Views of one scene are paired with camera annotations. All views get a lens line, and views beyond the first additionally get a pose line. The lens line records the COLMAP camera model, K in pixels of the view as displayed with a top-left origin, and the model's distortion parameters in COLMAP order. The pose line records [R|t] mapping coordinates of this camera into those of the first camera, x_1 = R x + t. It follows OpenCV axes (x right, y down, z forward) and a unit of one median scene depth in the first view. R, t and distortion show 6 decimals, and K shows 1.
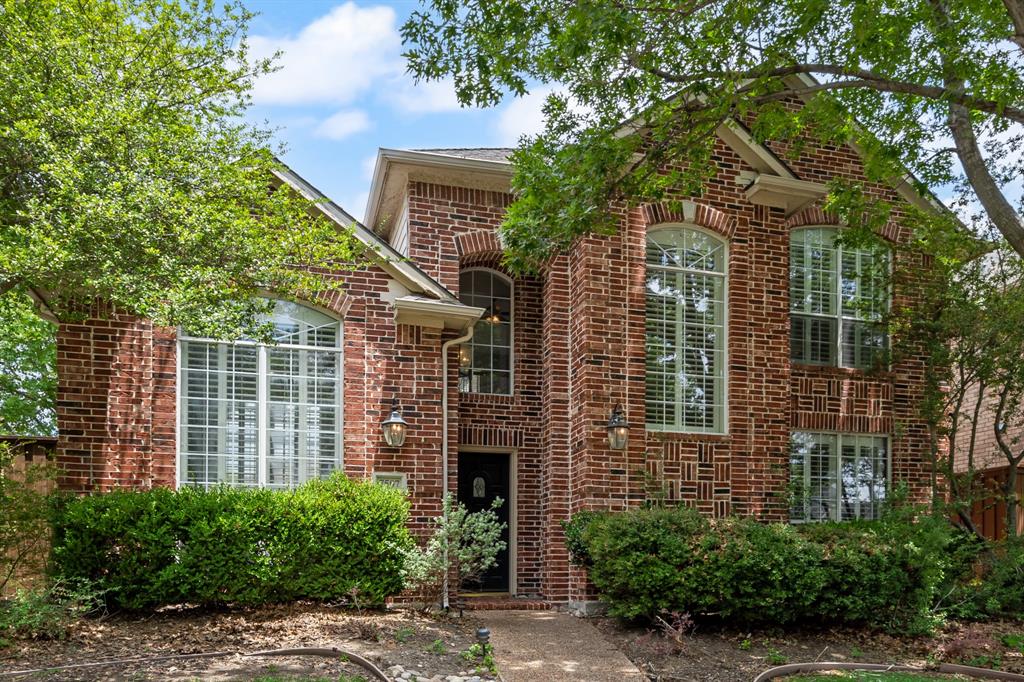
lens RADIAL K [[391.2, 0, 516.4], [0, 391.2, 328.3], [0, 0, 1]] dist [-0.006260, 0.000319]
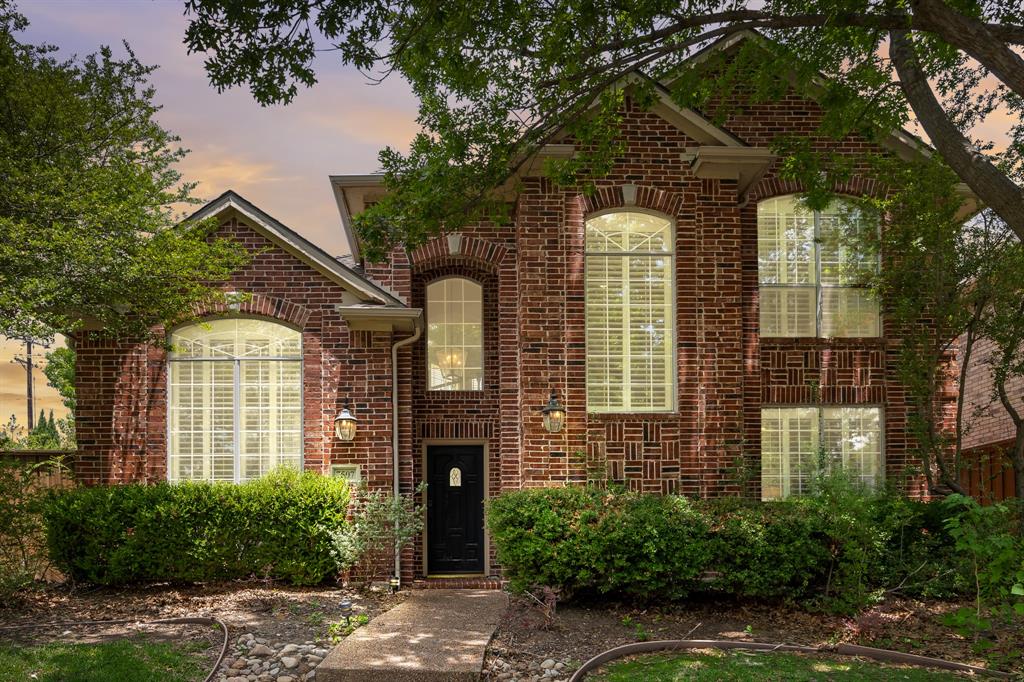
lens RADIAL K [[357.0, 0, 512.0], [0, 357.0, 341.0], [0, 0, 1]] dist [-0.005622, -0.000300]
pose [[0.988334, -0.087739, -0.124491, 0.268042], [0.088484, 0.996077, 0.000457, 0.057428], [0.123962, -0.011467, 0.992221, 0.059271]]
